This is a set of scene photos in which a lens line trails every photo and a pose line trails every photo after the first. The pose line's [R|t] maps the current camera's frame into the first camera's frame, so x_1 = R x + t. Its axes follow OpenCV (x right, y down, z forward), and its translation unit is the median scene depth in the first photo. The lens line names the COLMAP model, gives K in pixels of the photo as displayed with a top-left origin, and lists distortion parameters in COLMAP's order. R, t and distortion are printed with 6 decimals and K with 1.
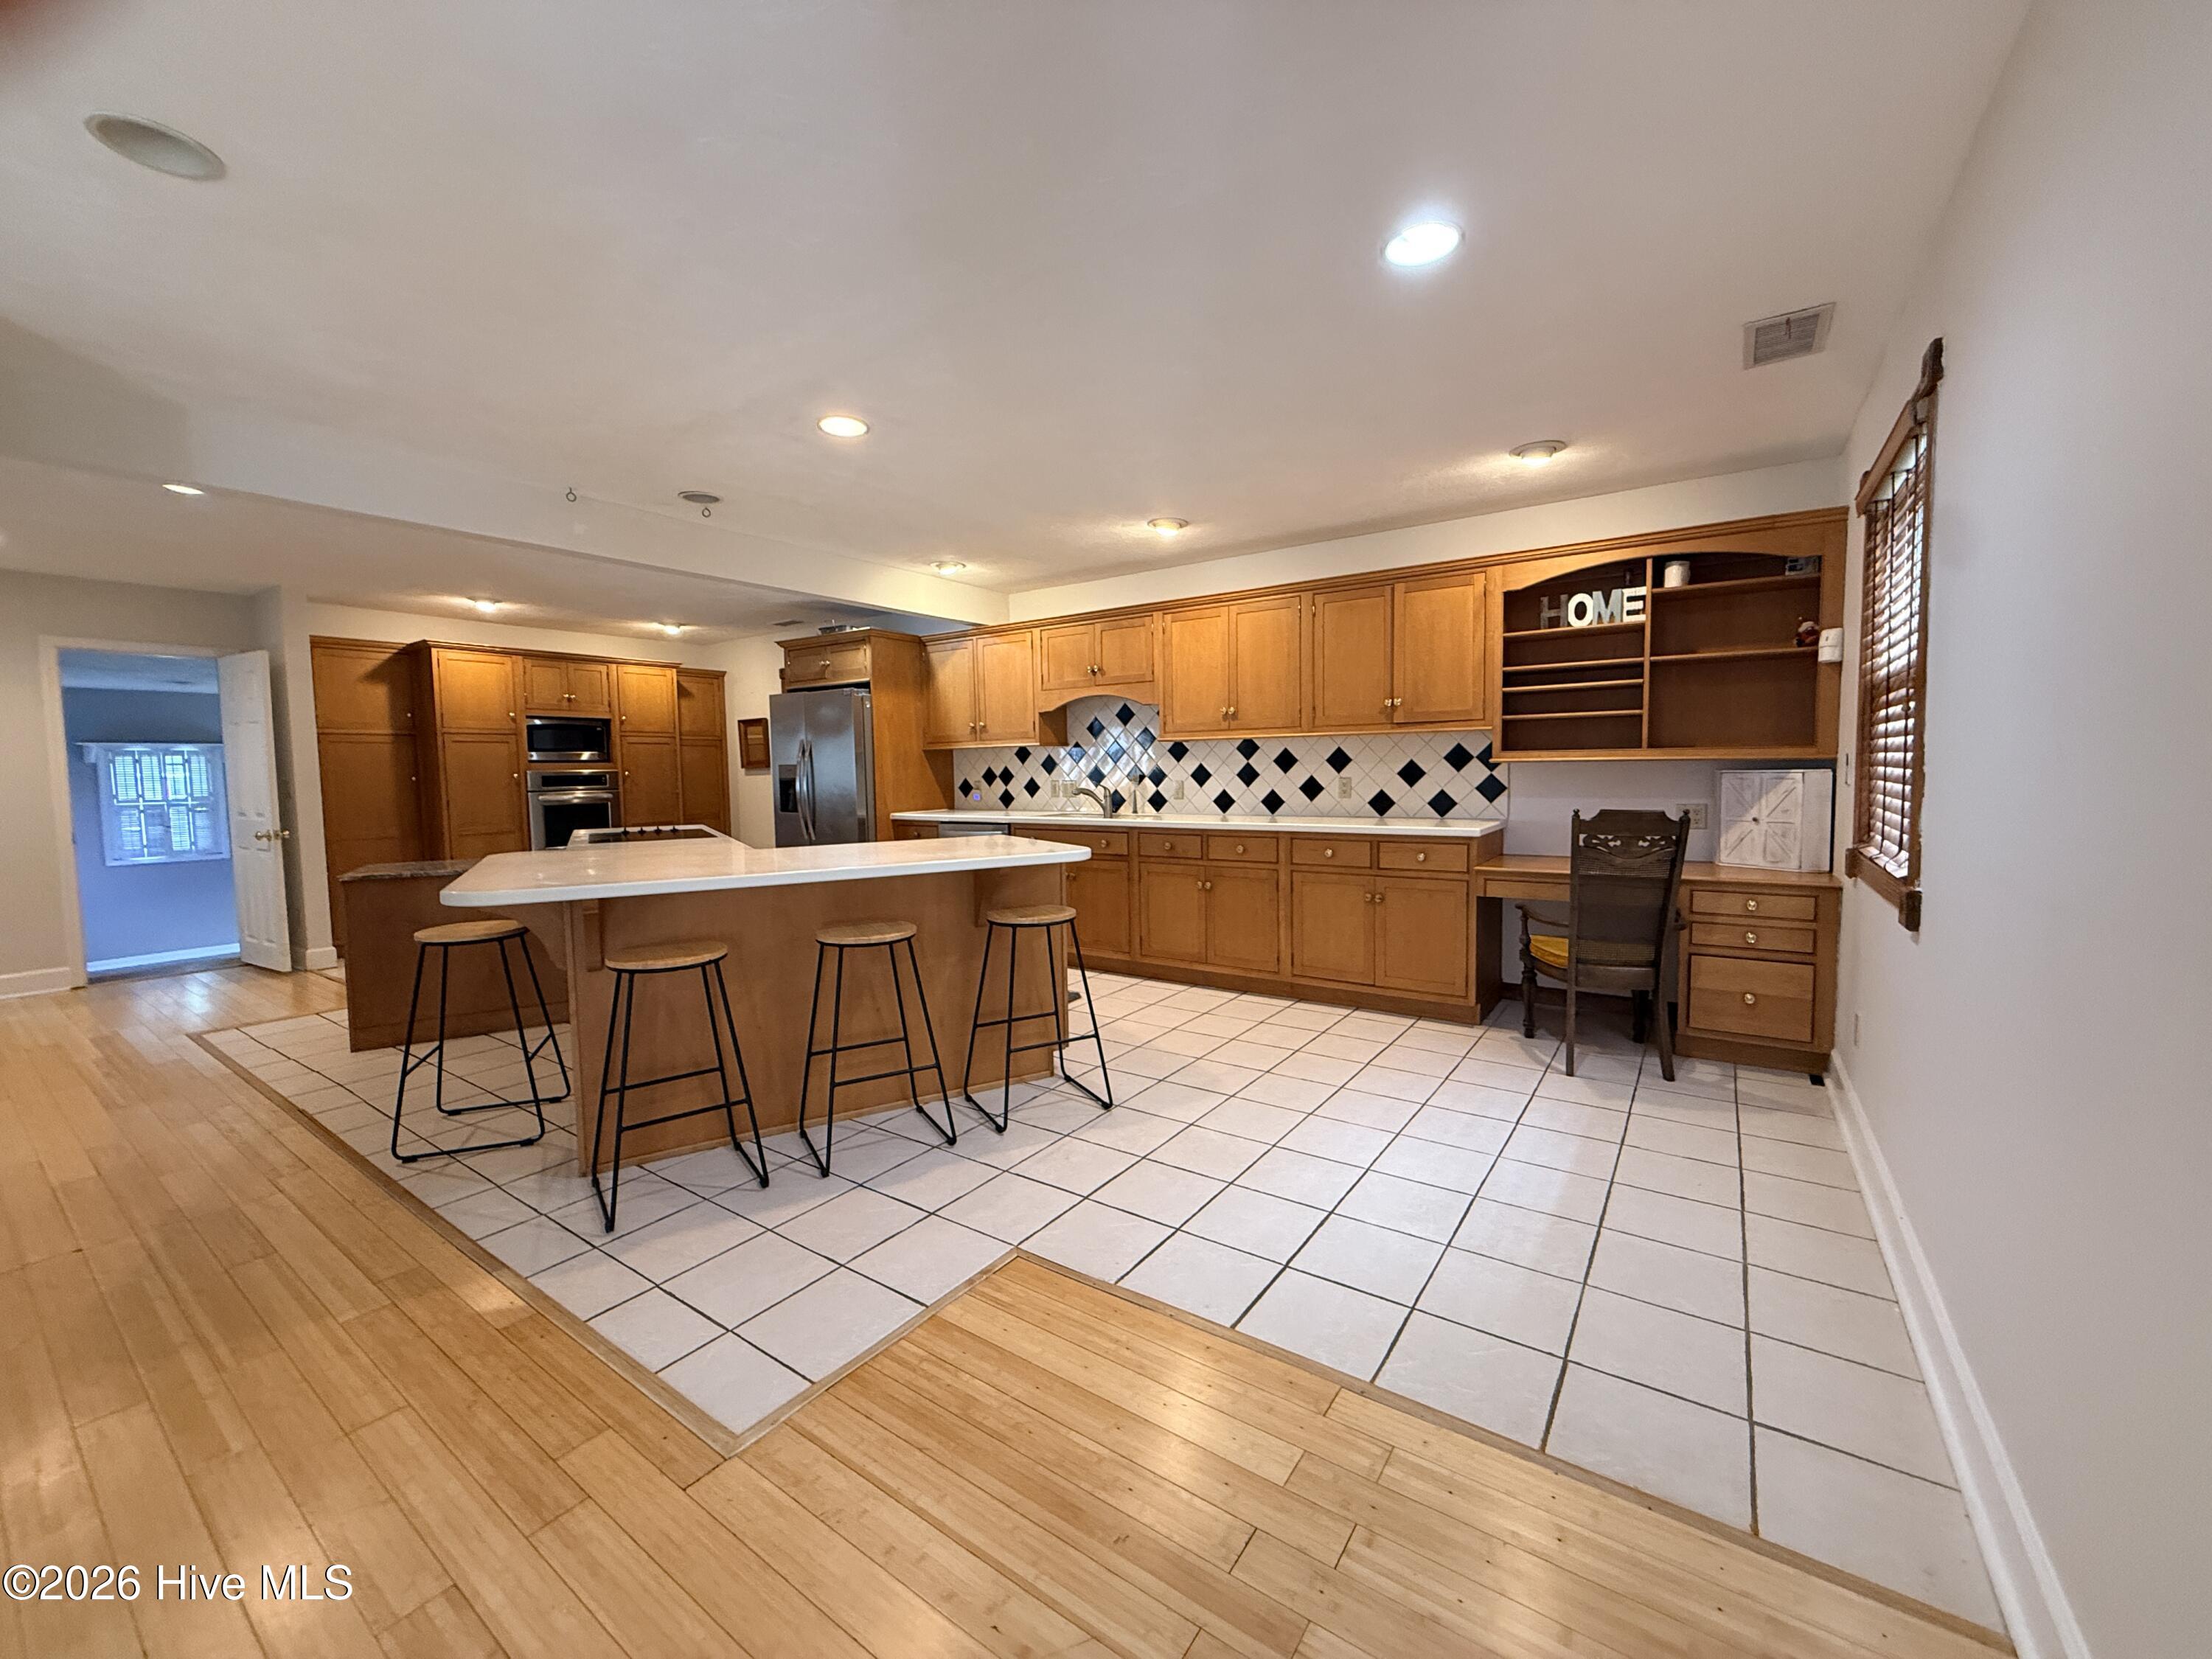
lens RADIAL K [[880.1, 0, 1108.6], [0, 880.1, 828.0], [0, 0, 1]] dist [-0.002519, 0.001048]
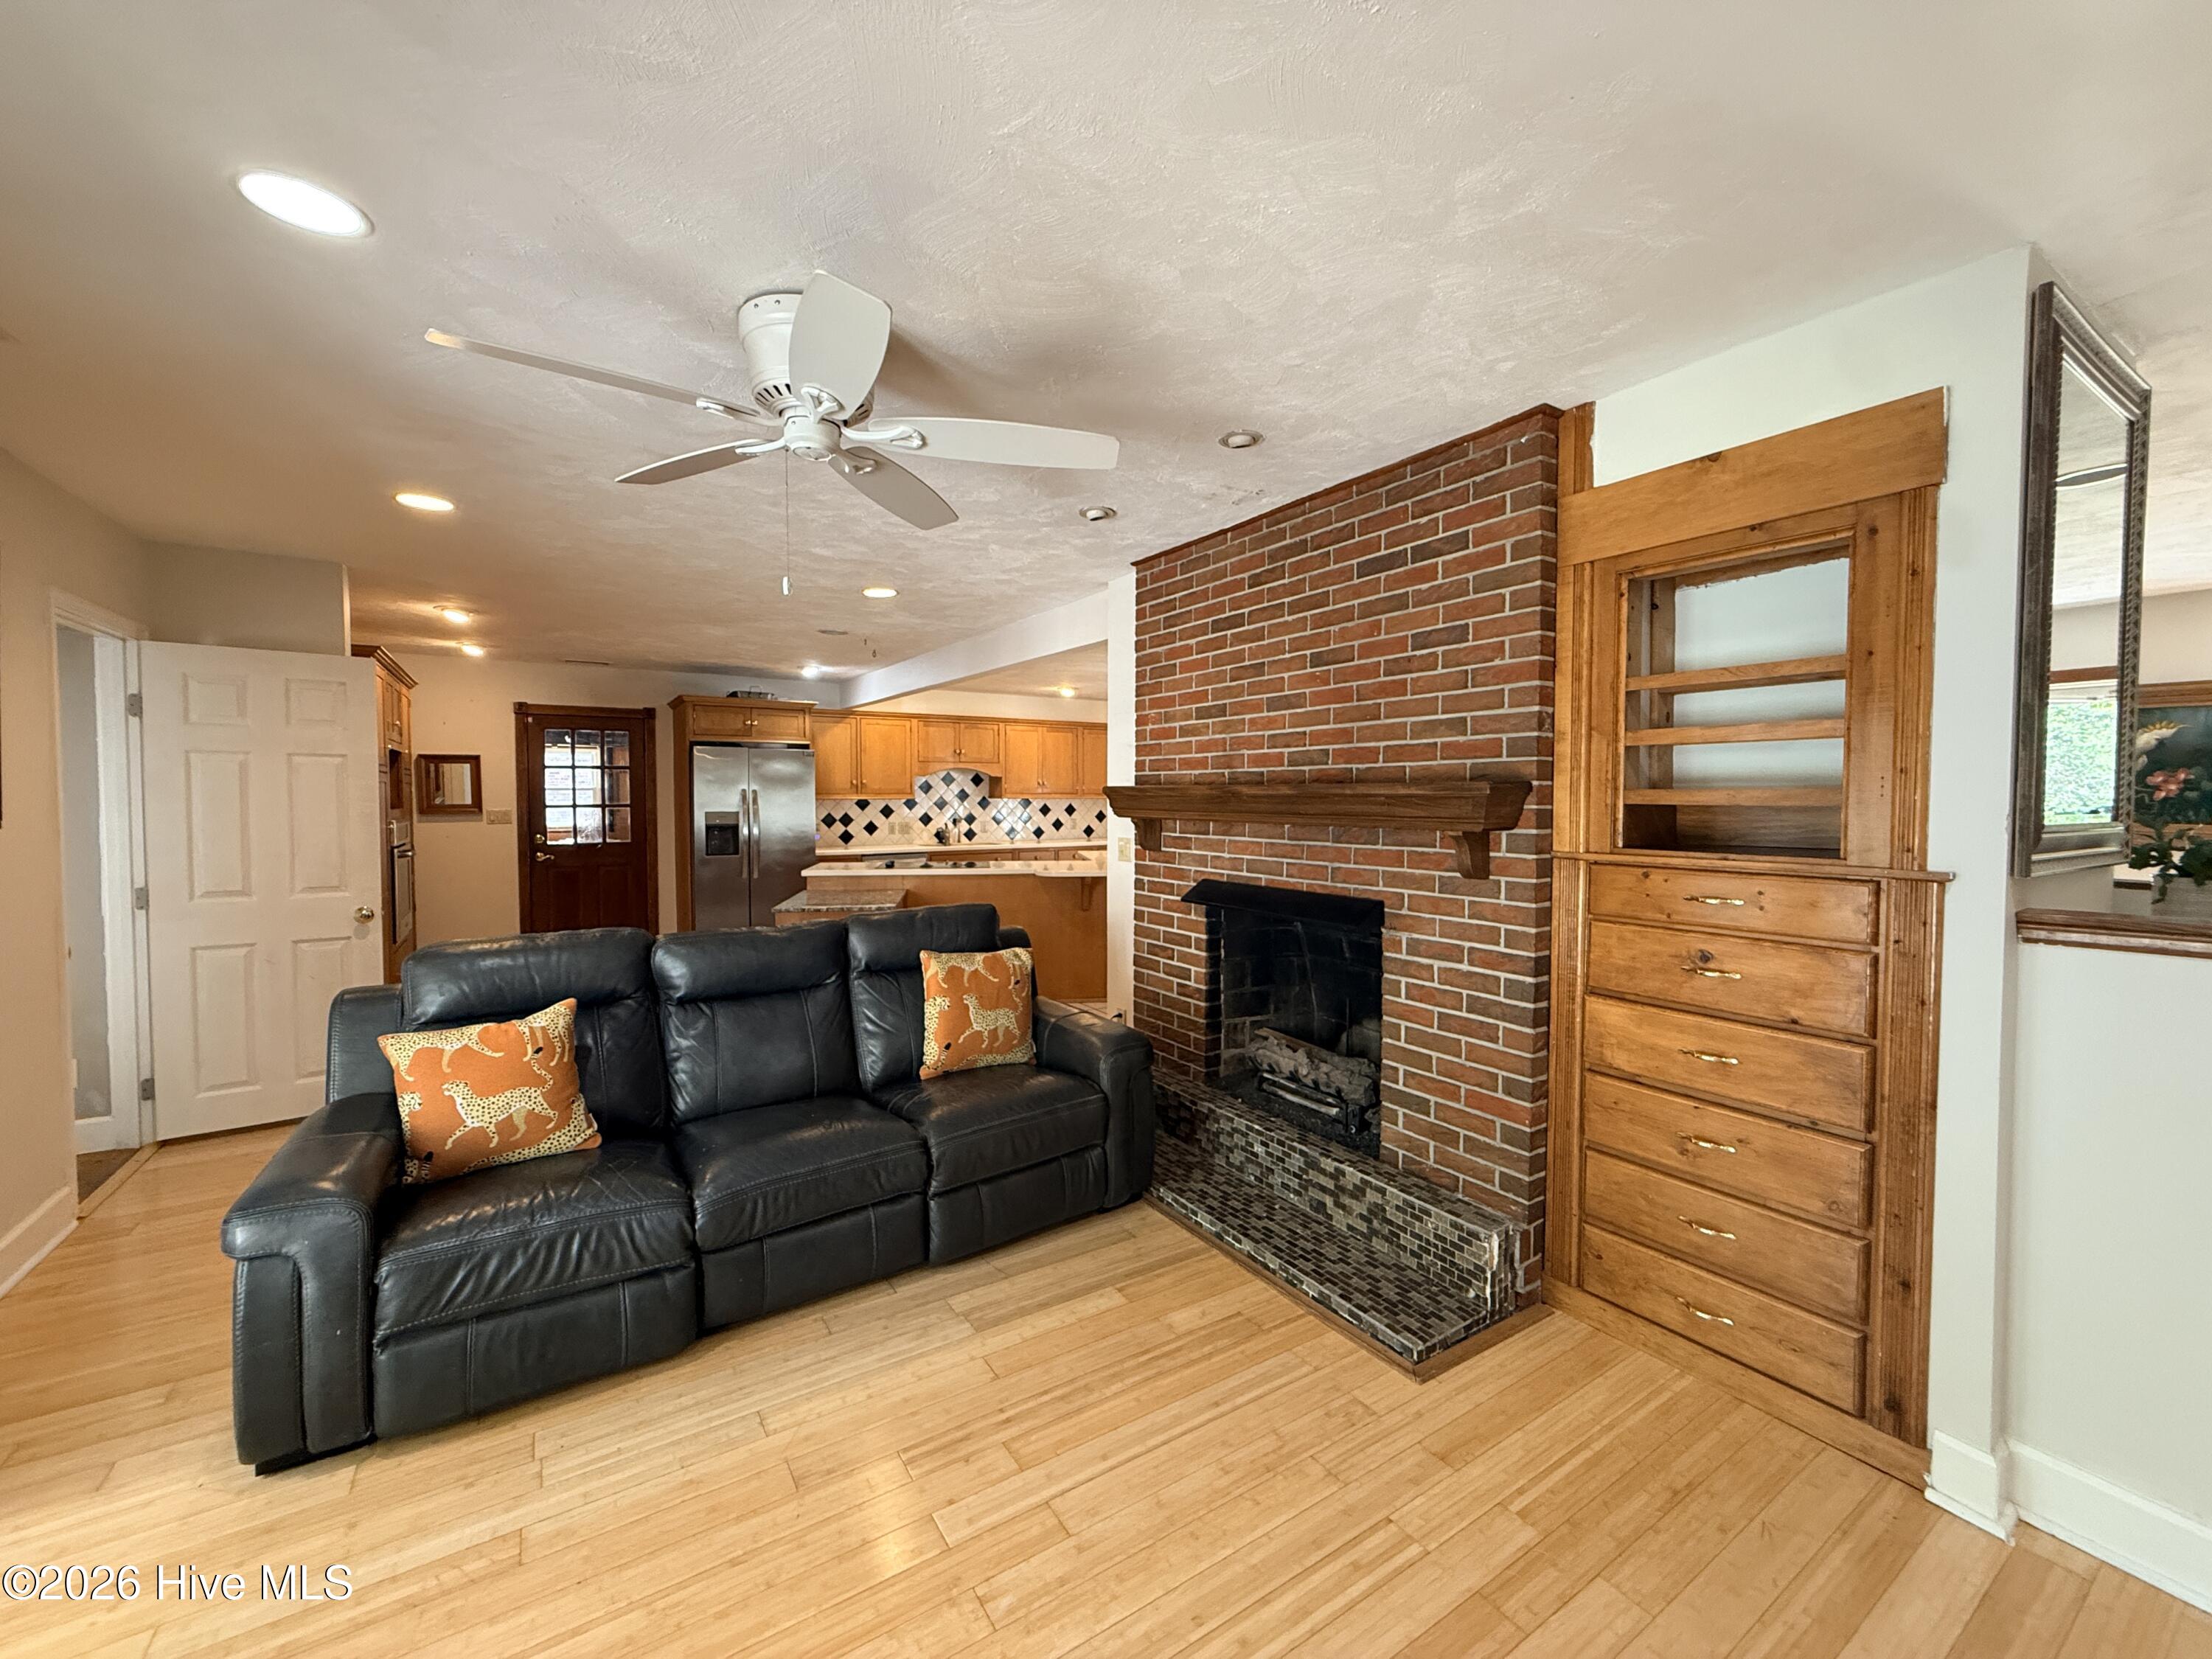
lens RADIAL K [[880.1, 0, 1101.9], [0, 880.1, 821.5], [0, 0, 1]] dist [-0.002519, 0.001048]
pose [[0.382534, -0.012552, 0.923856, -1.432076], [0.057106, 0.998317, -0.010082, -0.026068], [-0.922175, 0.056614, 0.382607, 0.176623]]
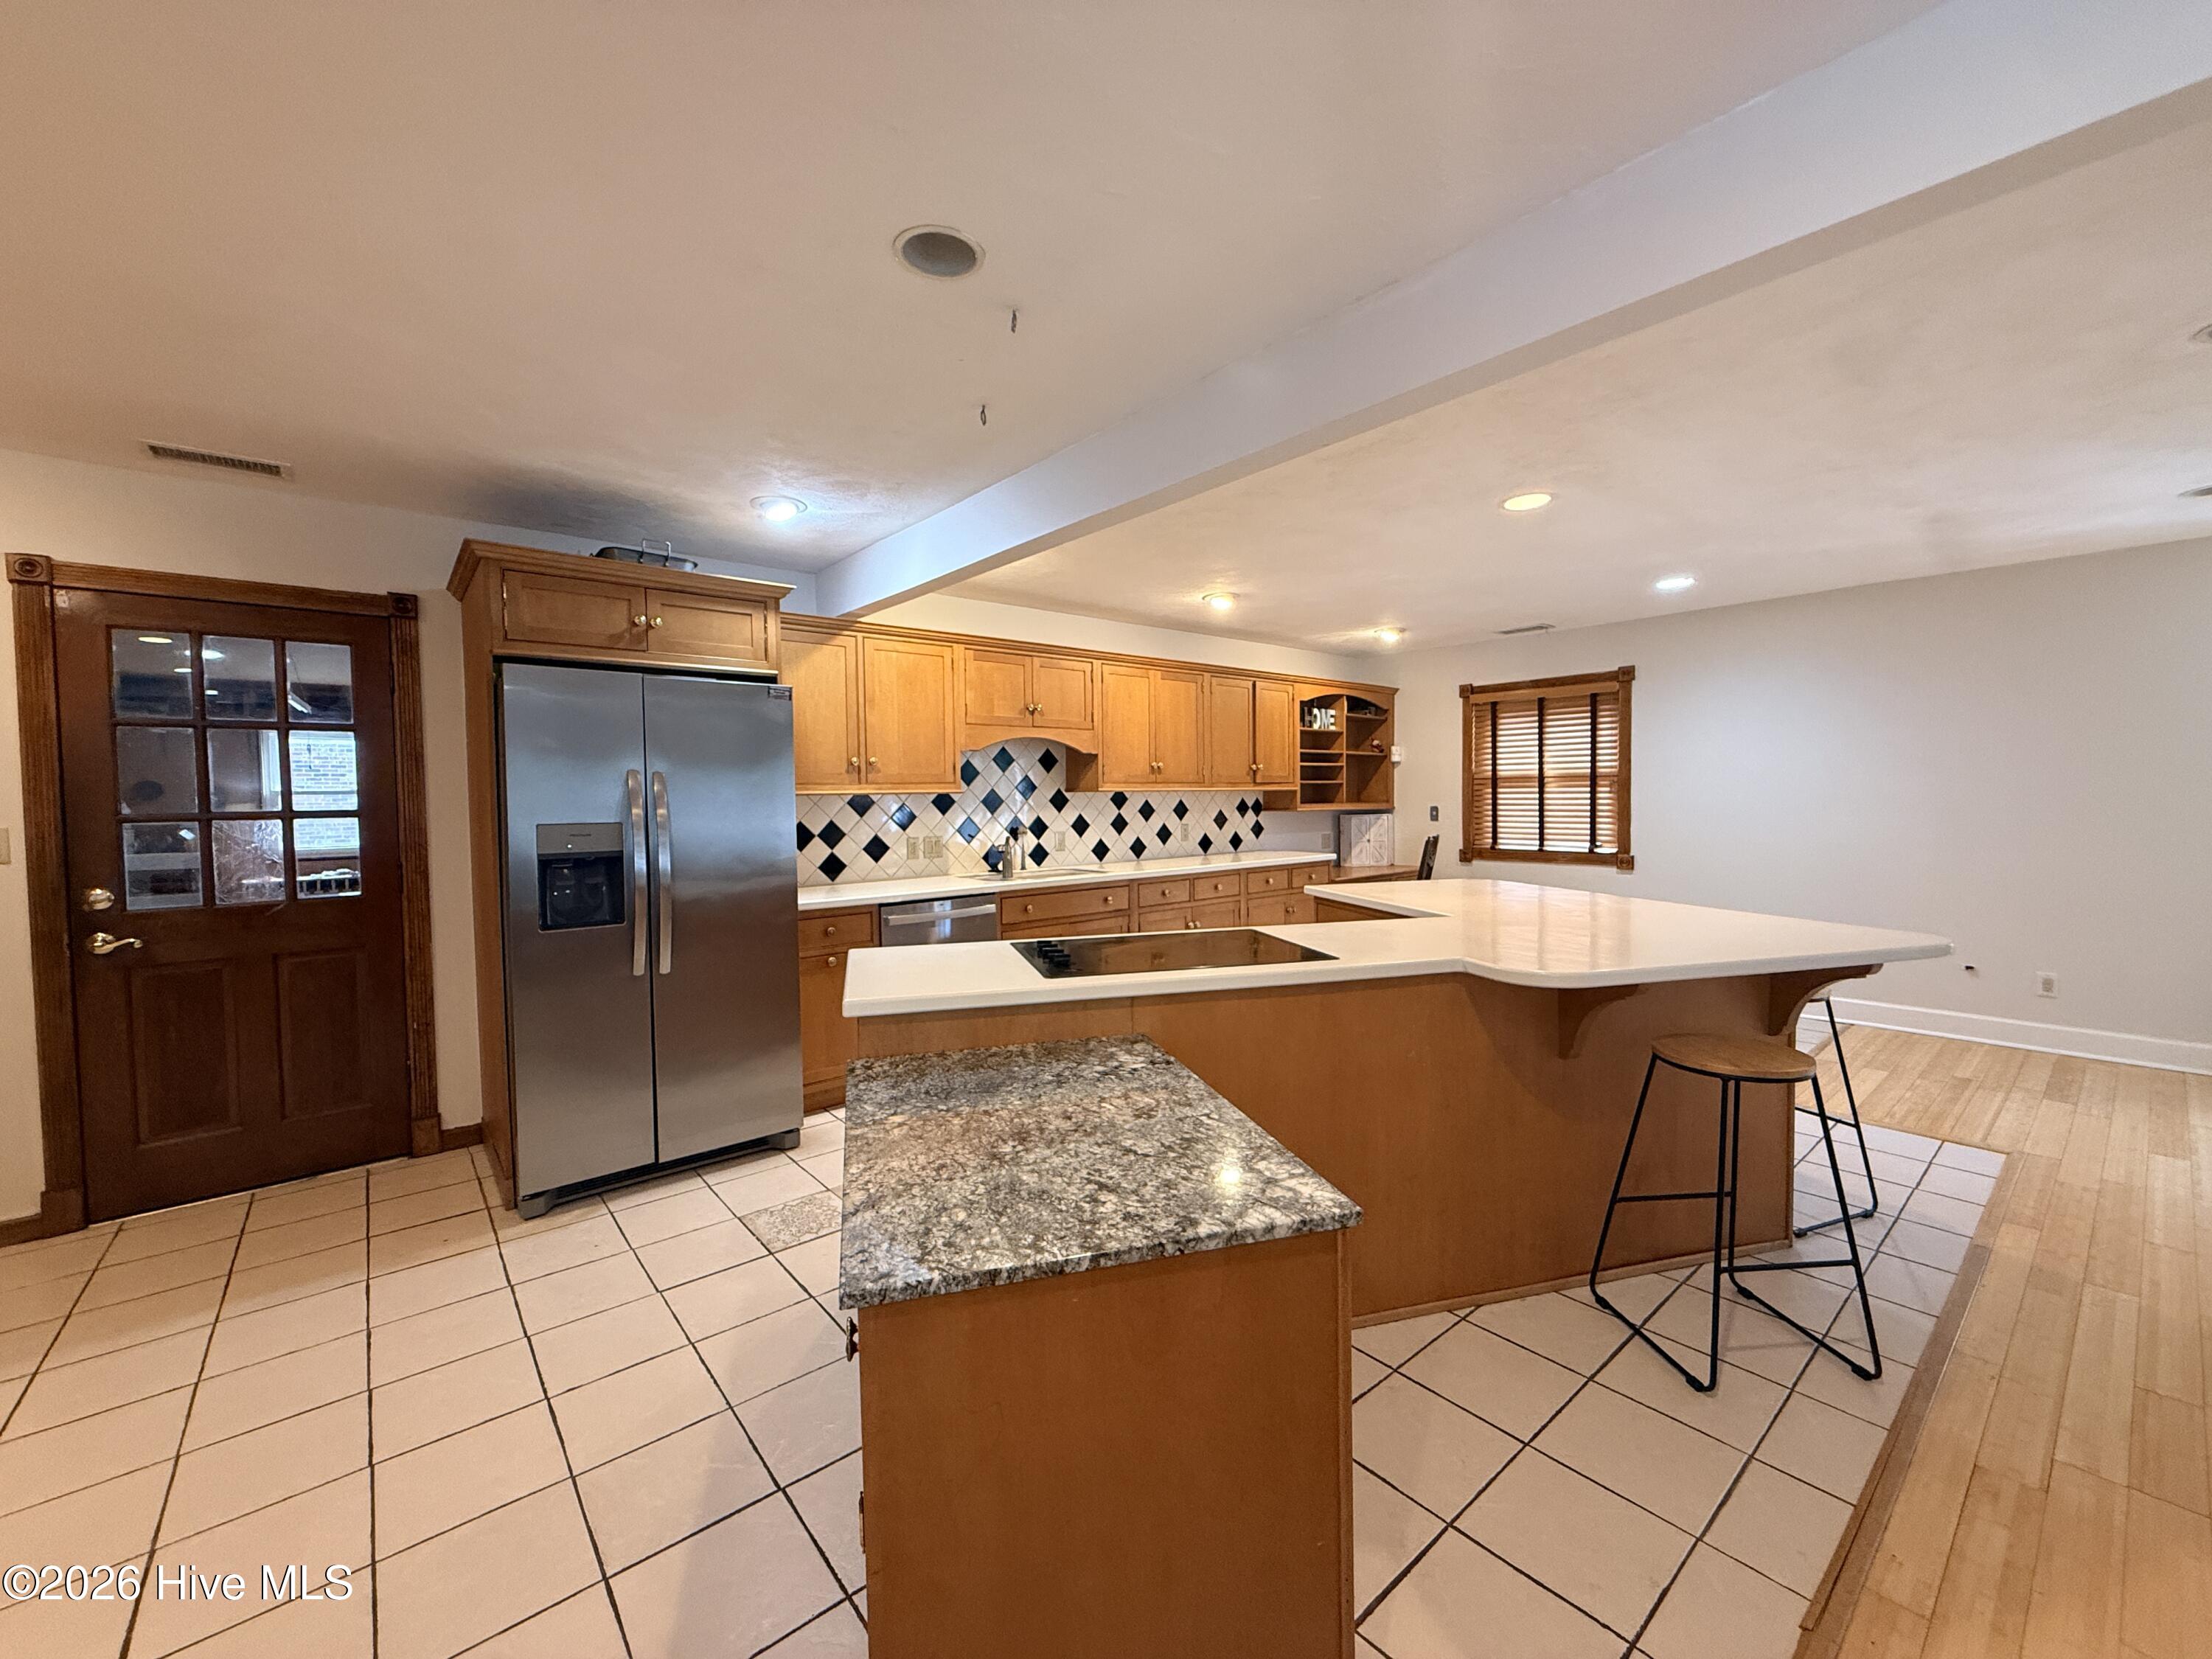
lens RADIAL K [[880.1, 0, 1103.3], [0, 880.1, 821.8], [0, 0, 1]] dist [-0.002519, 0.001048]
pose [[0.261993, -0.014421, 0.964962, -0.882408], [0.077447, 0.996978, -0.006128, -0.058270], [-0.961957, 0.076339, 0.262318, 0.740587]]
